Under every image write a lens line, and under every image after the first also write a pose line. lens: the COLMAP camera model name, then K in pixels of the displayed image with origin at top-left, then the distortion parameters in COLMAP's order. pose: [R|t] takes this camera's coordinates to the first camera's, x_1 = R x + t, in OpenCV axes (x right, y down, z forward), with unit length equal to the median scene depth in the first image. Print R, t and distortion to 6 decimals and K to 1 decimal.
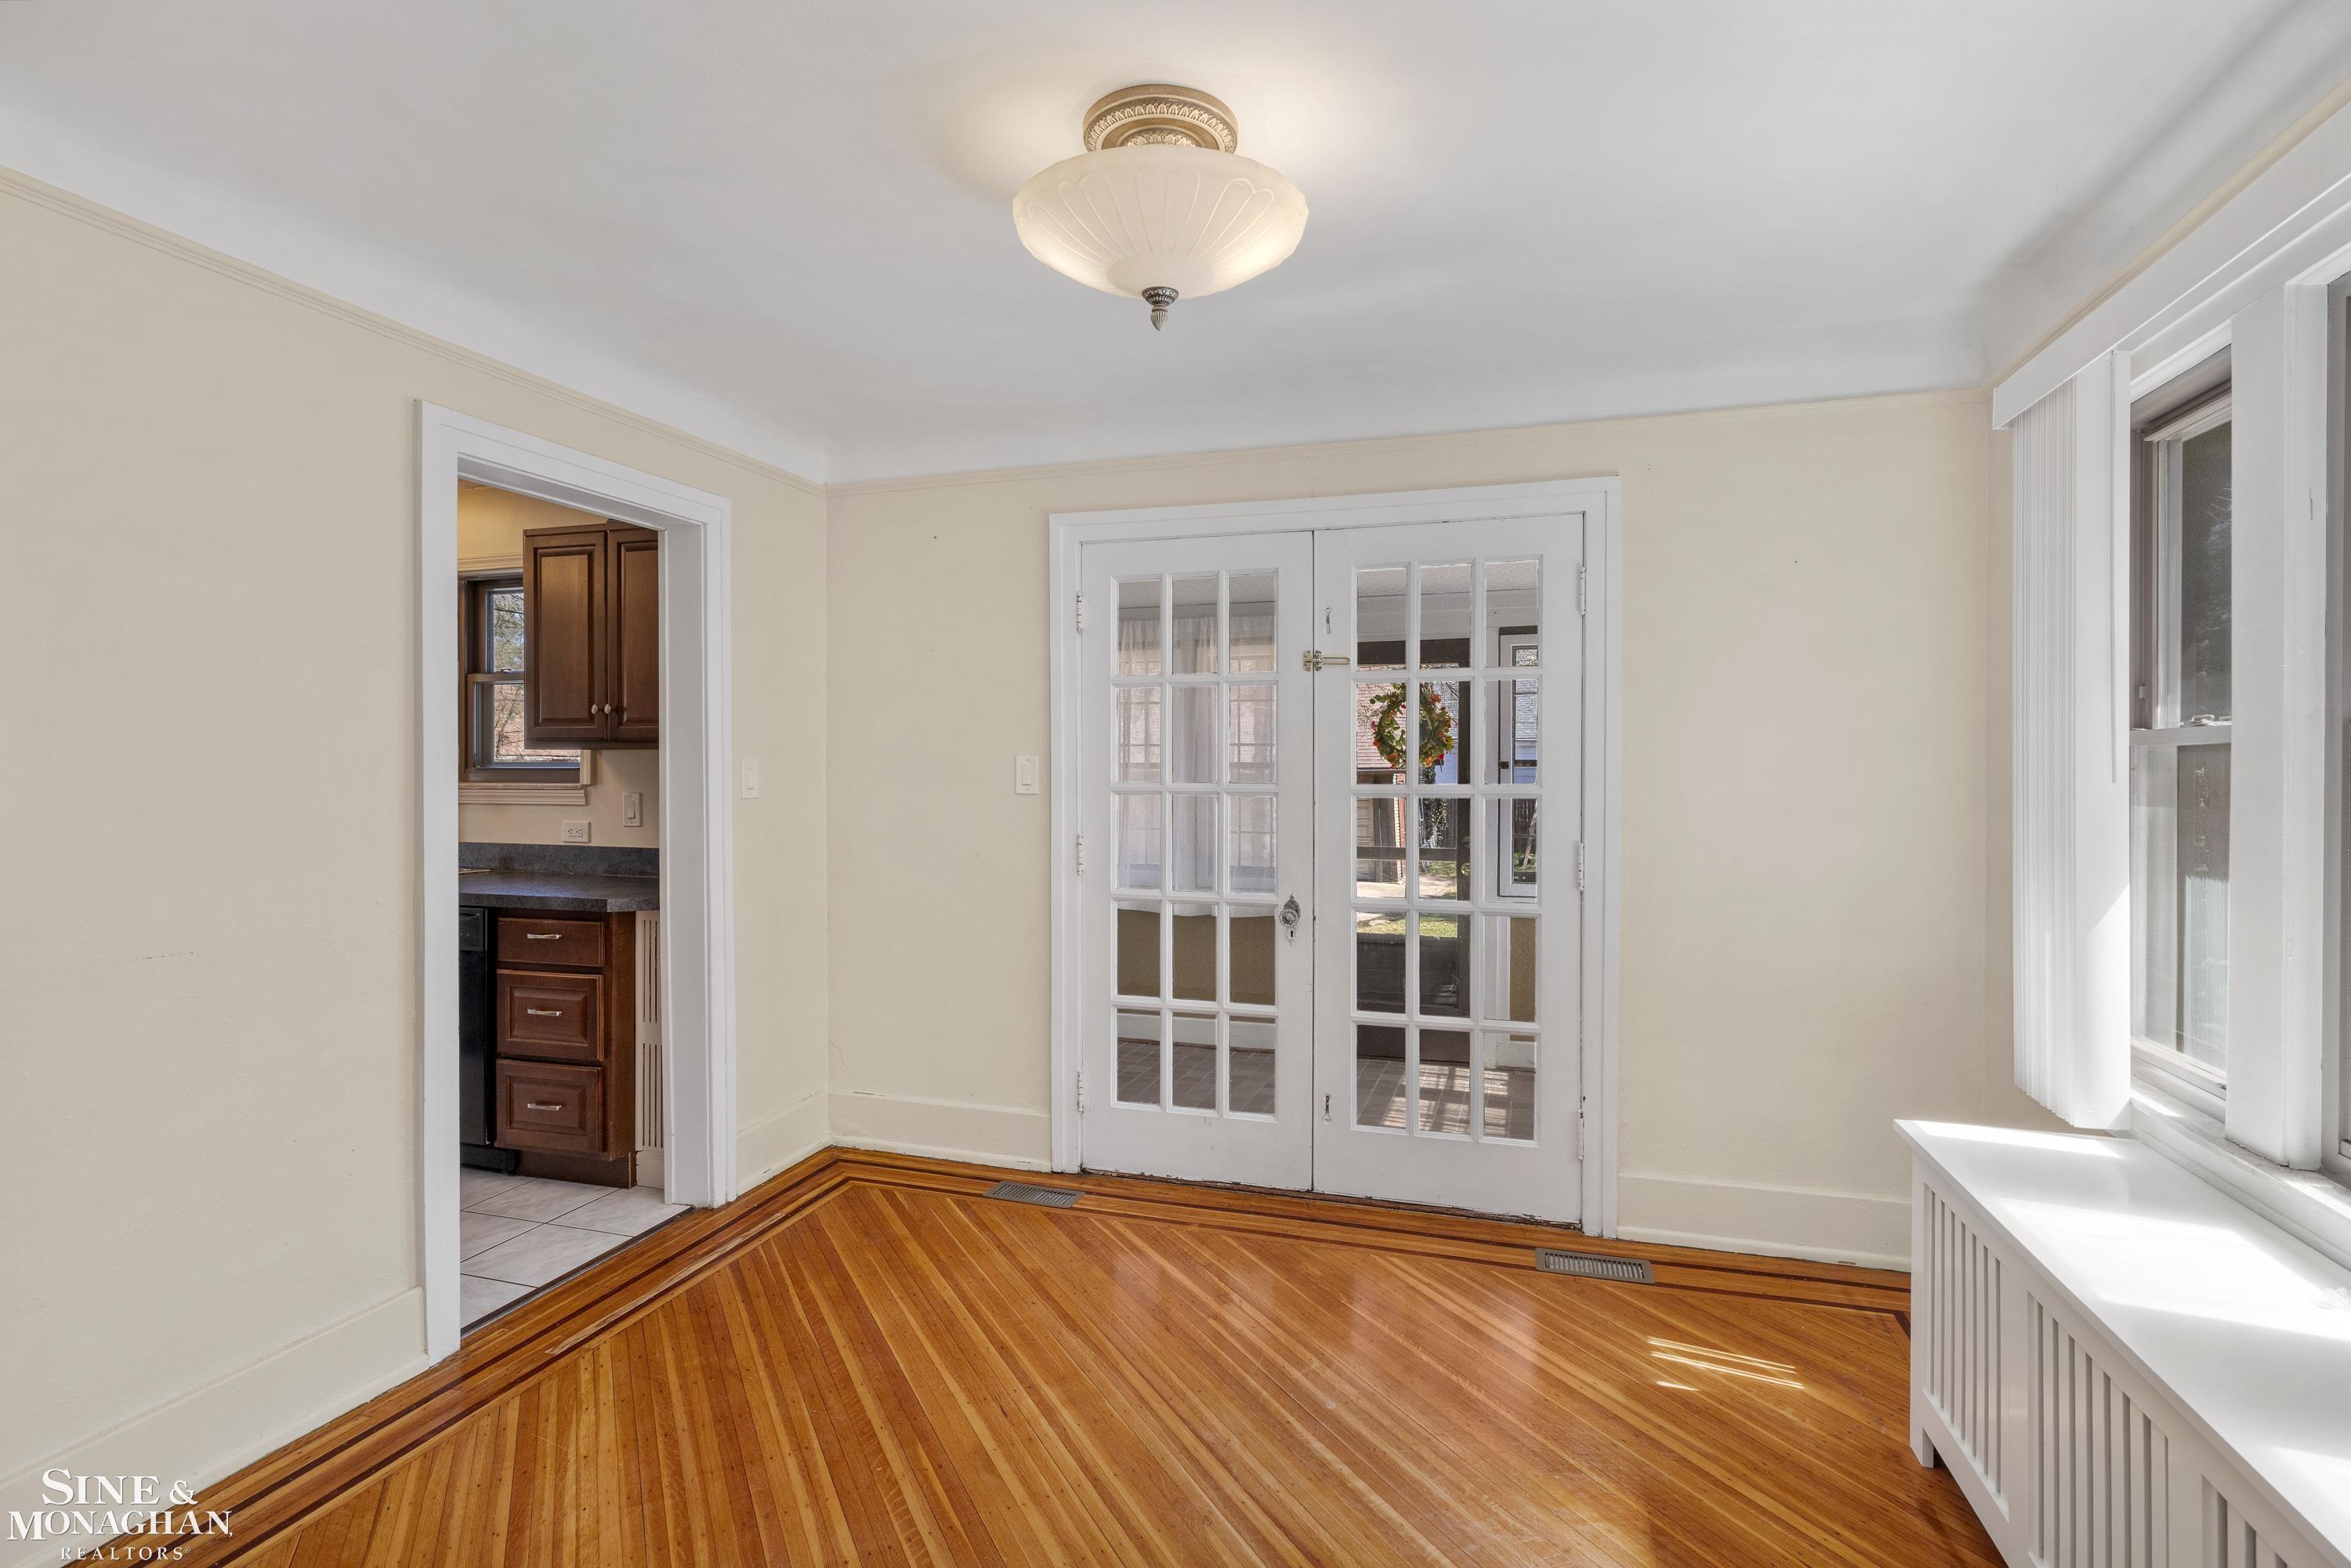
lens RADIAL K [[1171.6, 0, 1175.5], [0, 1171.6, 784.0], [0, 0, 1]] dist [0.002090, 0.000347]
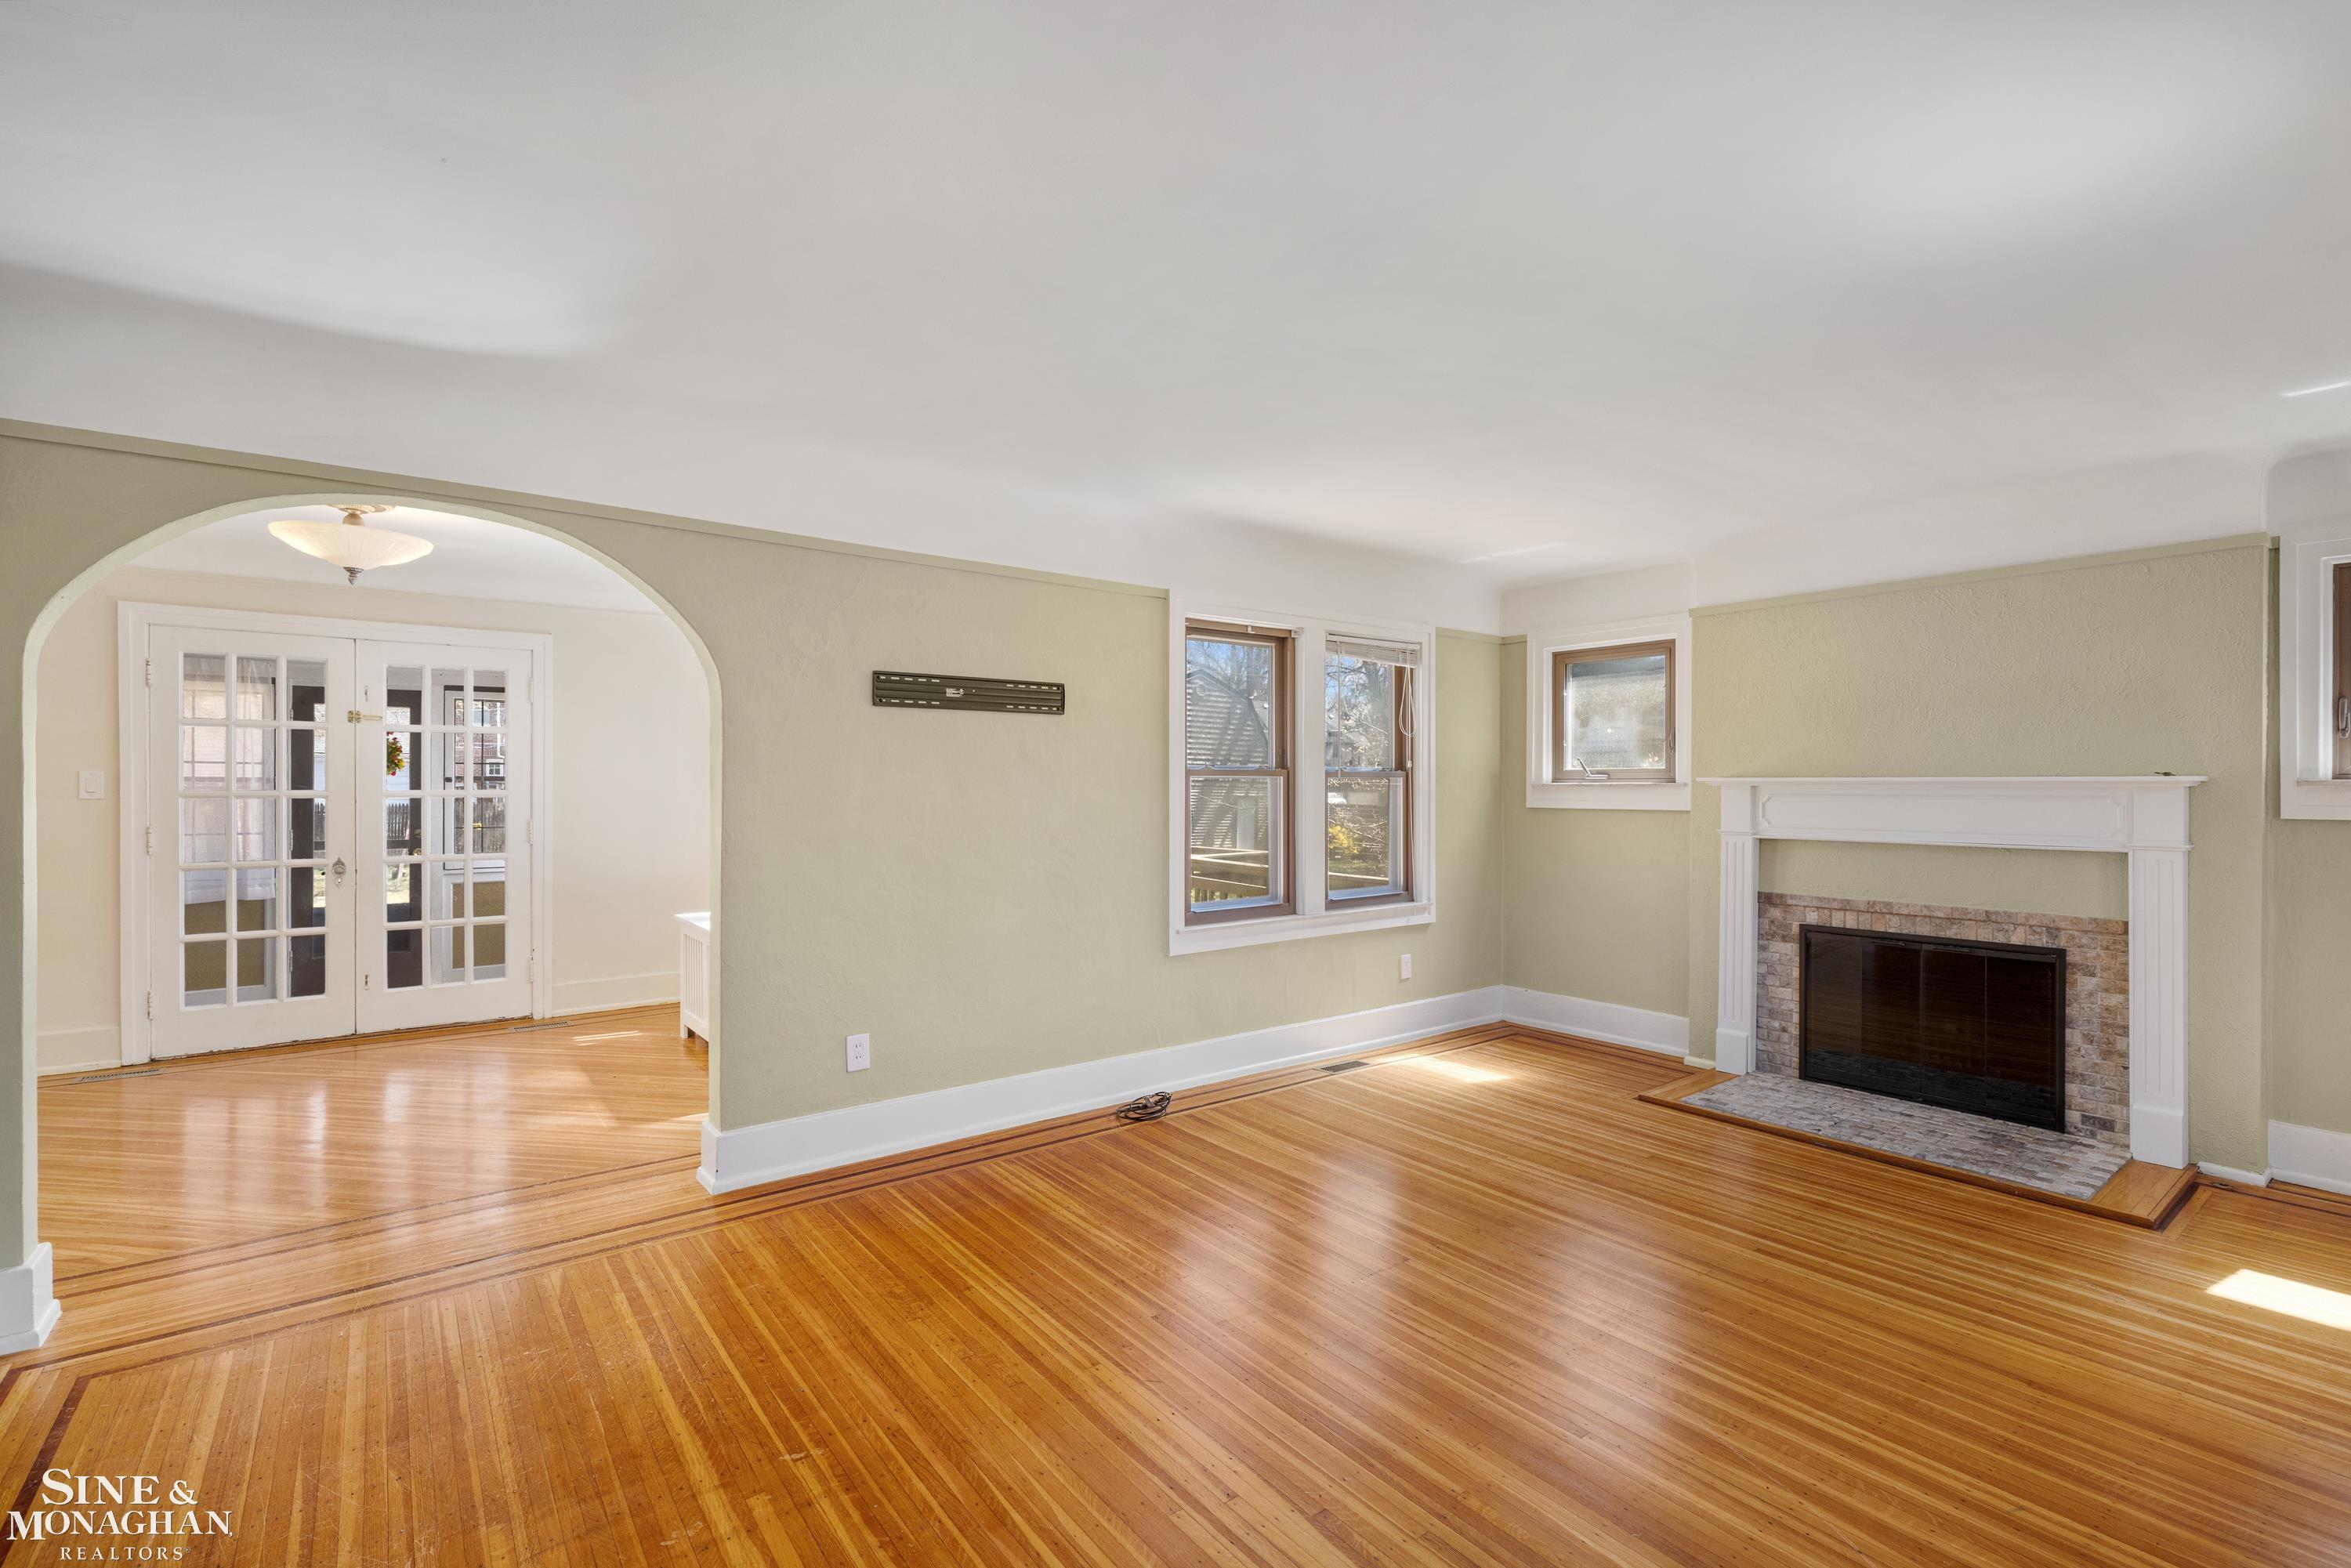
lens RADIAL K [[1024.2, 0, 1175.5], [0, 1024.2, 784.0], [0, 0, 1]] dist [-0.013827, -0.000017]
pose [[0.576574, 0.000774, 0.817044, -0.388729], [0.009923, 0.999919, -0.007950, 0.014338], [-0.816985, 0.012691, 0.576520, -0.789382]]
